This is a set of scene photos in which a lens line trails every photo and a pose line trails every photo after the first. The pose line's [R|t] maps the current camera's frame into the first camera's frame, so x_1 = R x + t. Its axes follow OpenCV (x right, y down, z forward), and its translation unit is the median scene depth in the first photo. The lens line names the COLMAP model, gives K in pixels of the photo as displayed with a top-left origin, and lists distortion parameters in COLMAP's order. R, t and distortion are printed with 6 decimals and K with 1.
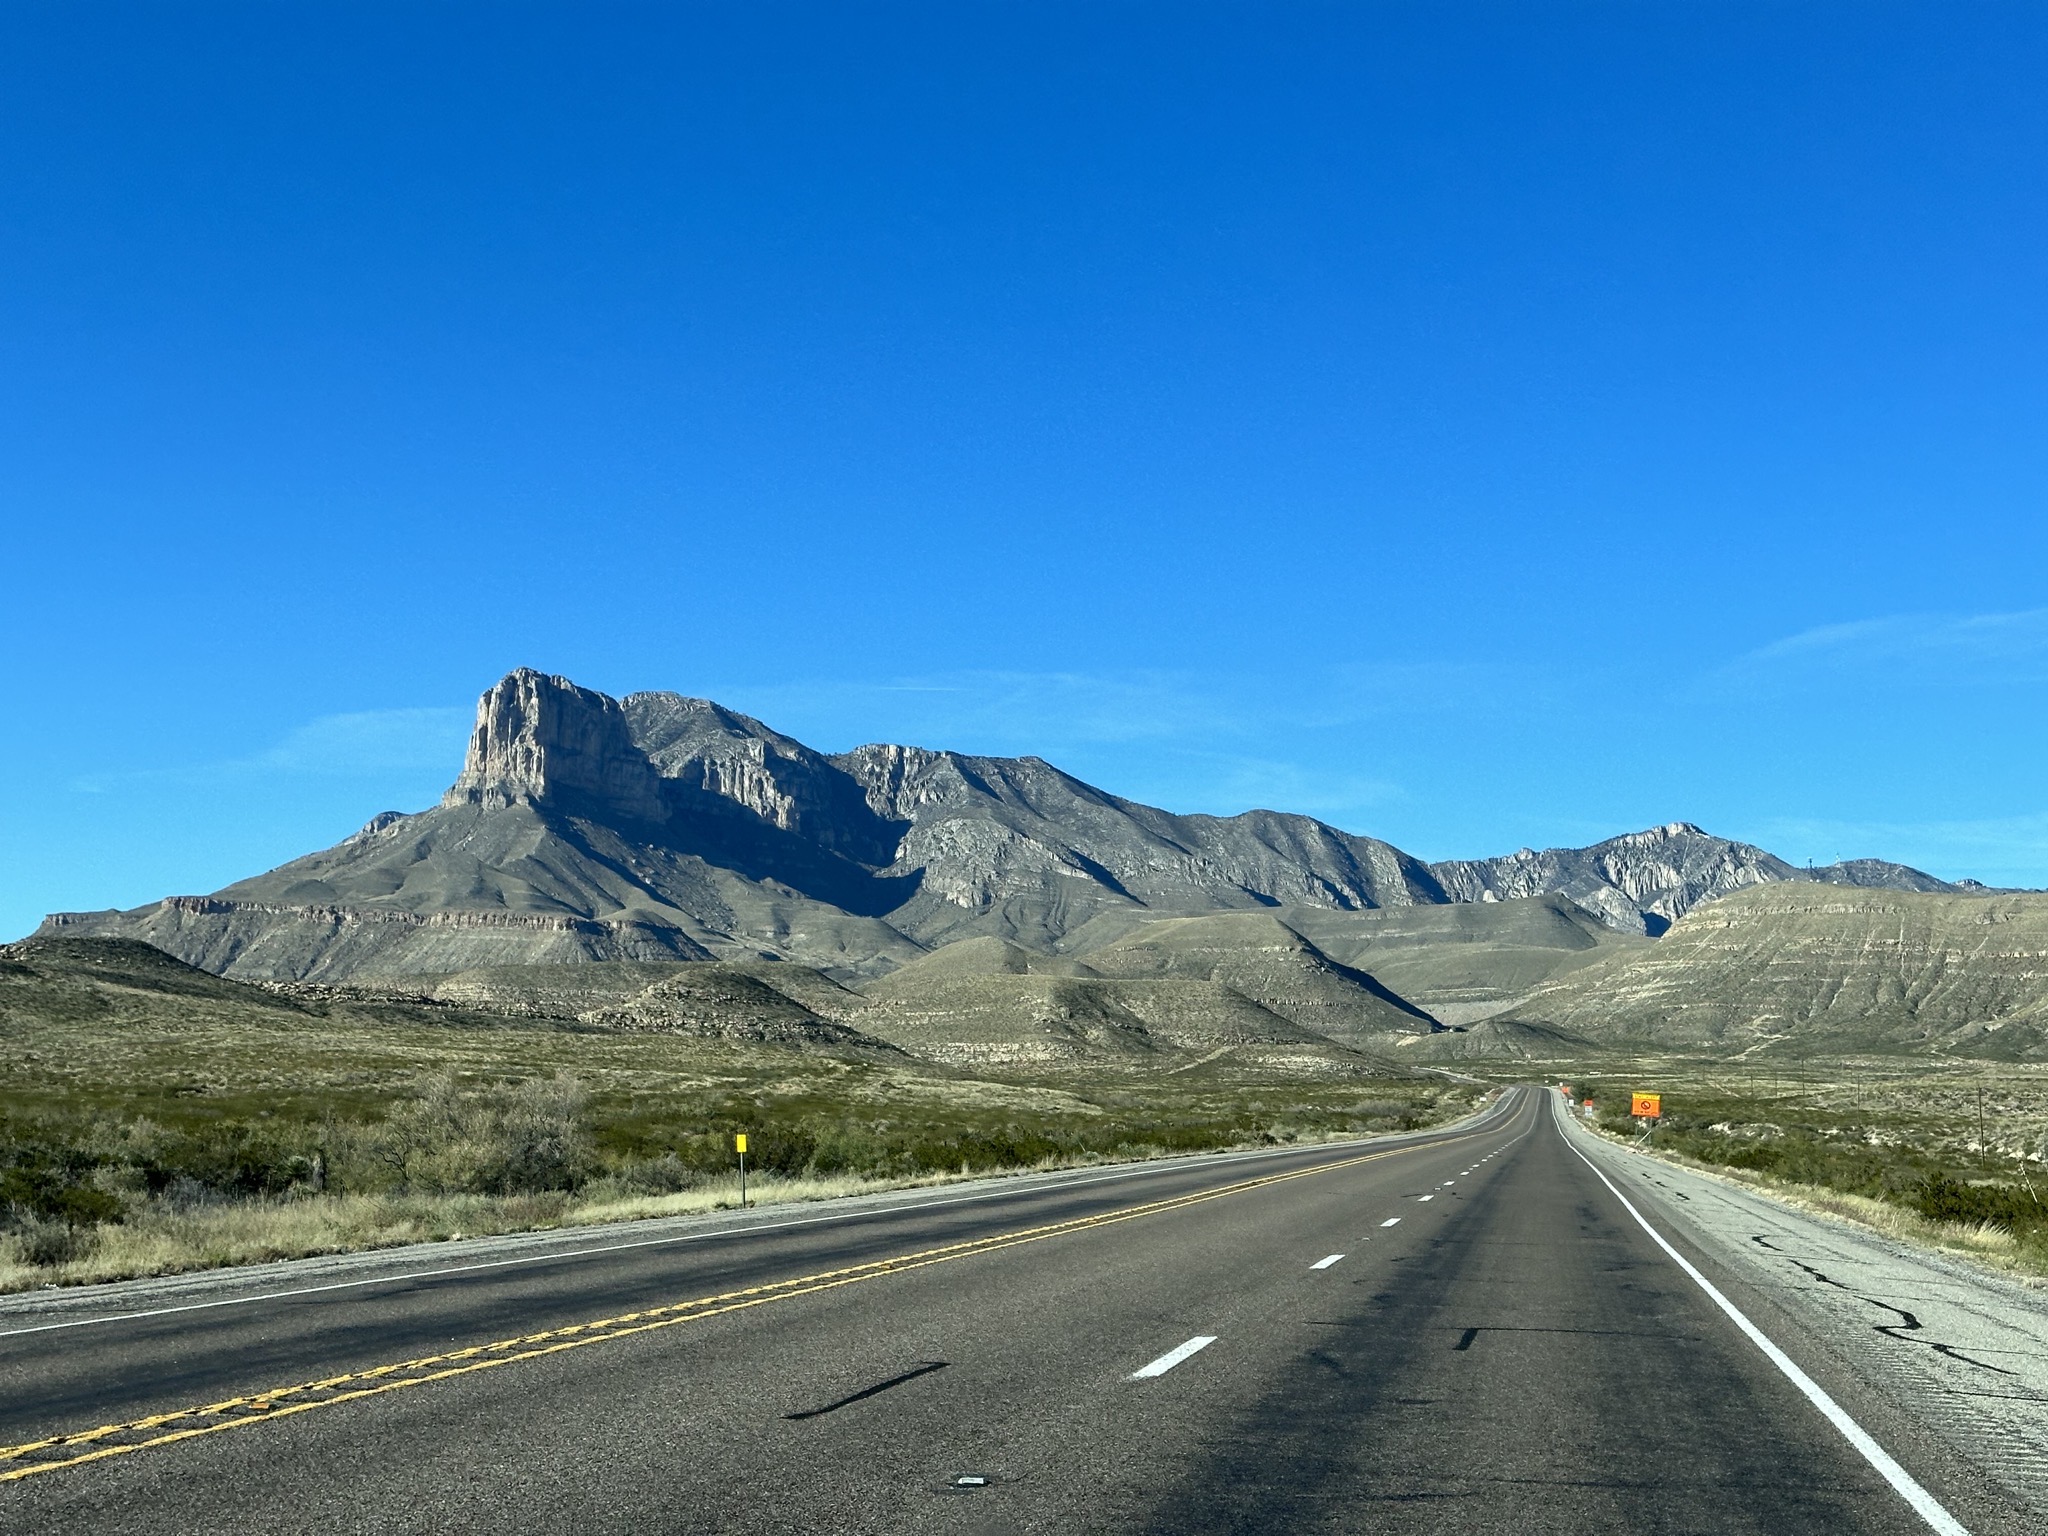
lens RADIAL K [[2783.8, 0, 1024.0], [0, 2783.8, 768.0], [0, 0, 1]] dist [0.144762, -0.007638]
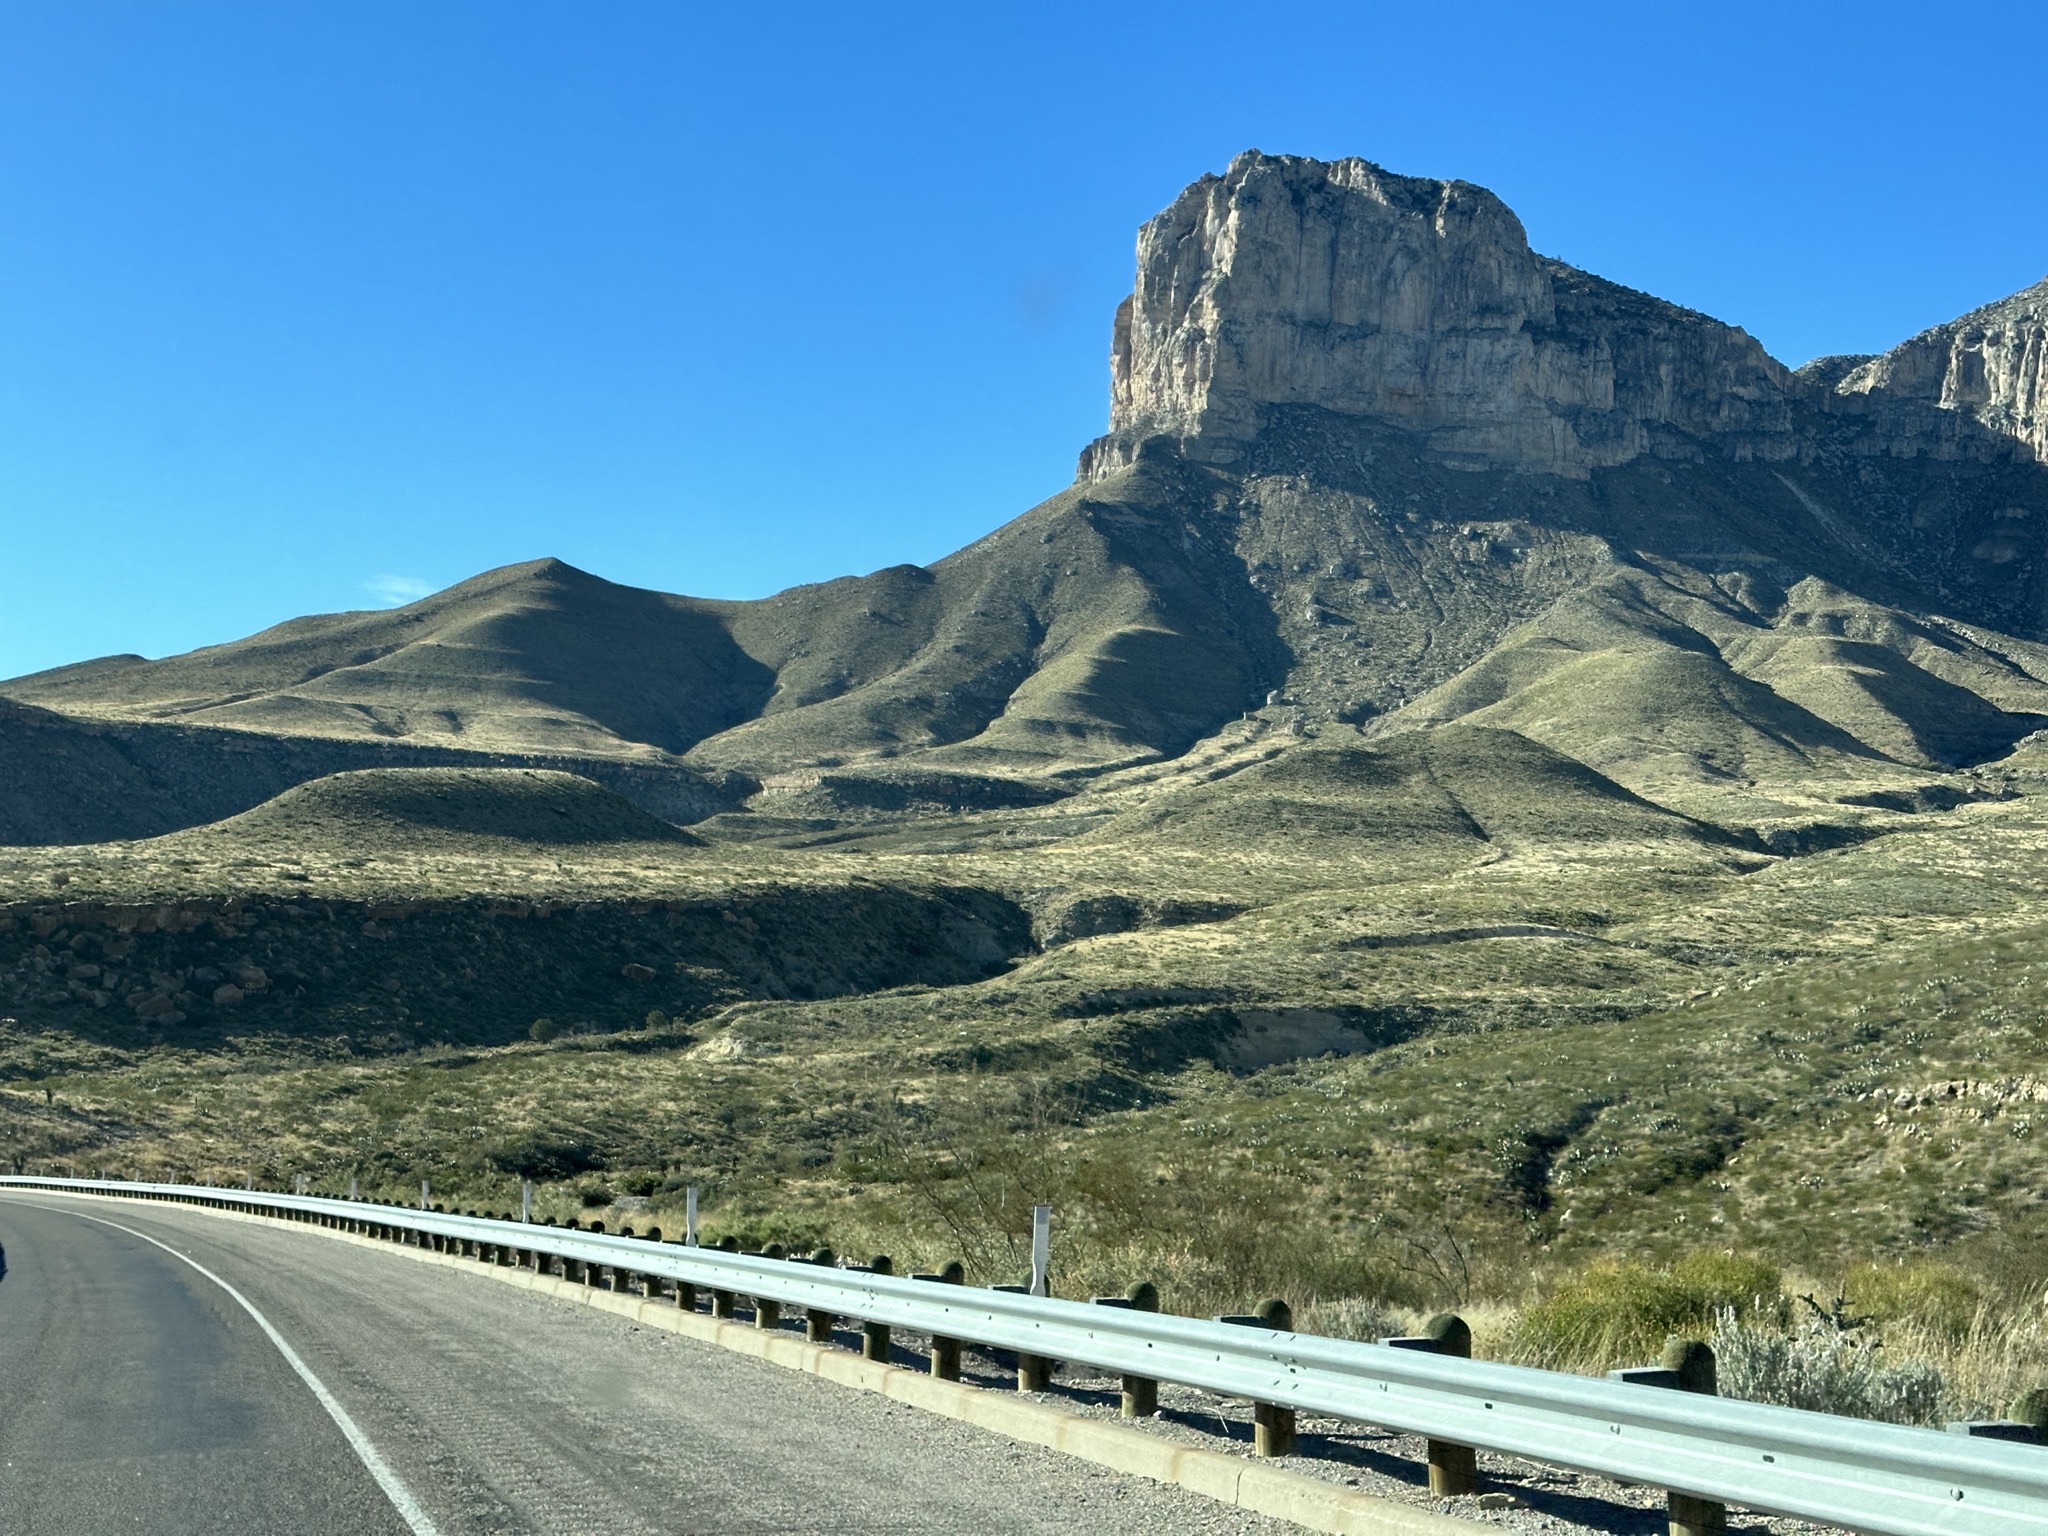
lens RADIAL K [[2783.8, 0, 1024.0], [0, 2783.8, 768.0], [0, 0, 1]] dist [0.144762, -0.007638]
pose [[0.671316, -0.060249, -0.738719, 0.101682], [0.082499, 0.996571, -0.006307, 0.054375], [0.736566, -0.056709, 0.673984, 0.649601]]
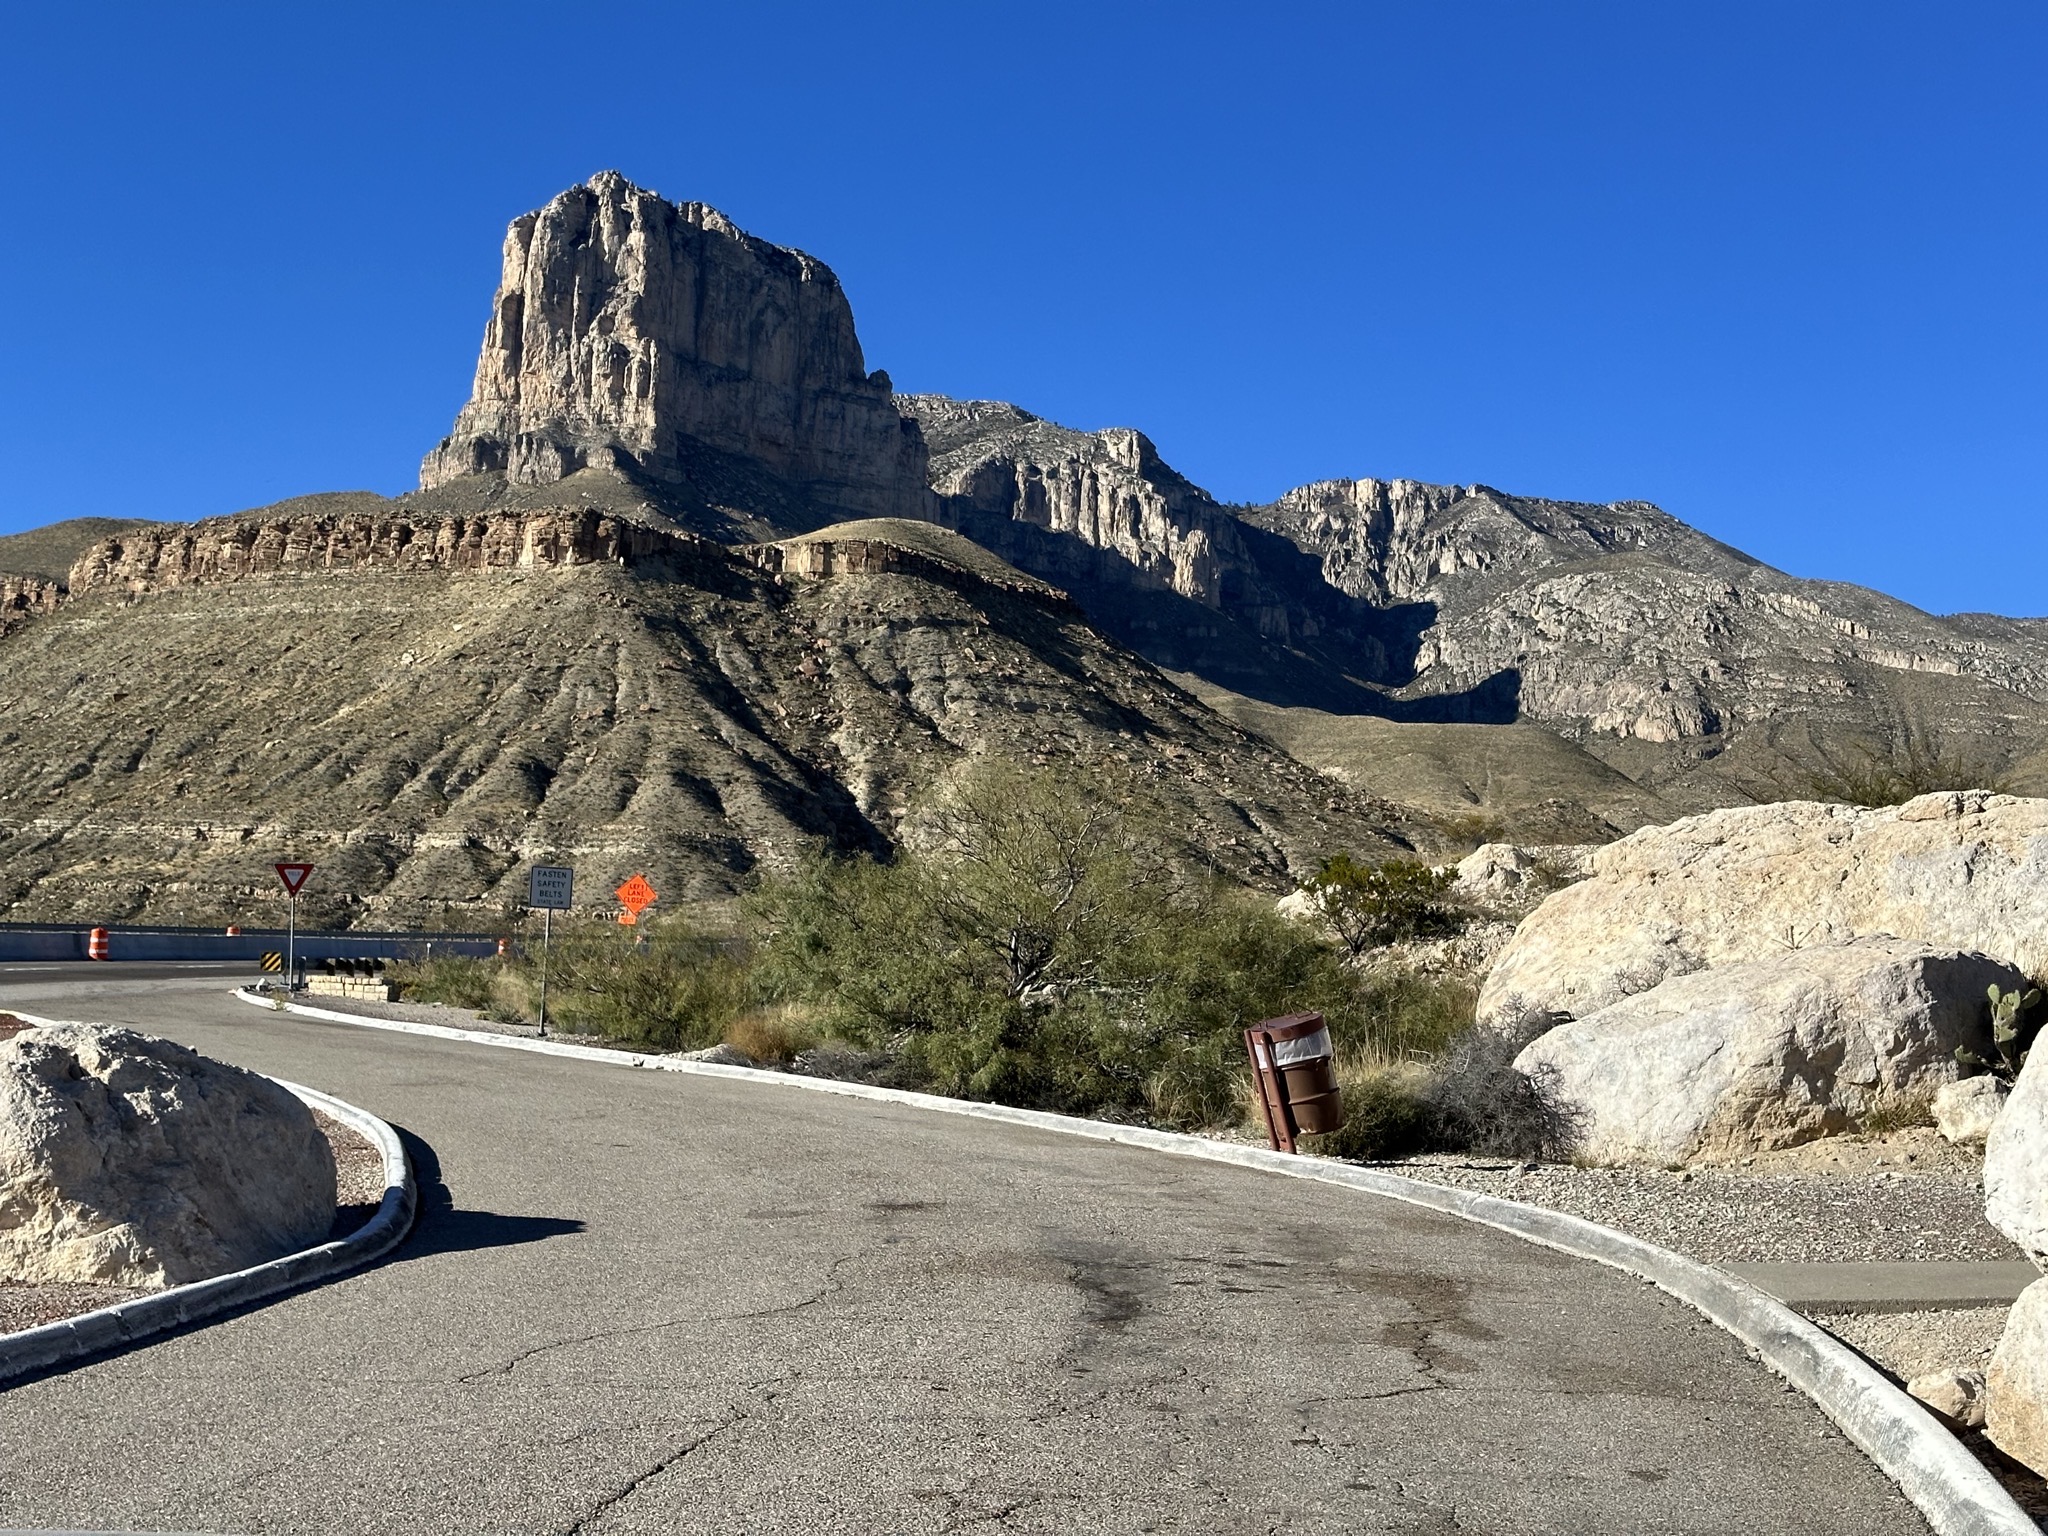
lens RADIAL K [[2783.8, 0, 1024.0], [0, 2783.8, 768.0], [0, 0, 1]] dist [0.144762, -0.007638]
pose [[0.996723, 0.001088, -0.080883, -0.078341], [-0.001018, 0.999999, 0.000915, 0.051430], [0.080884, -0.000830, 0.996723, 0.551512]]
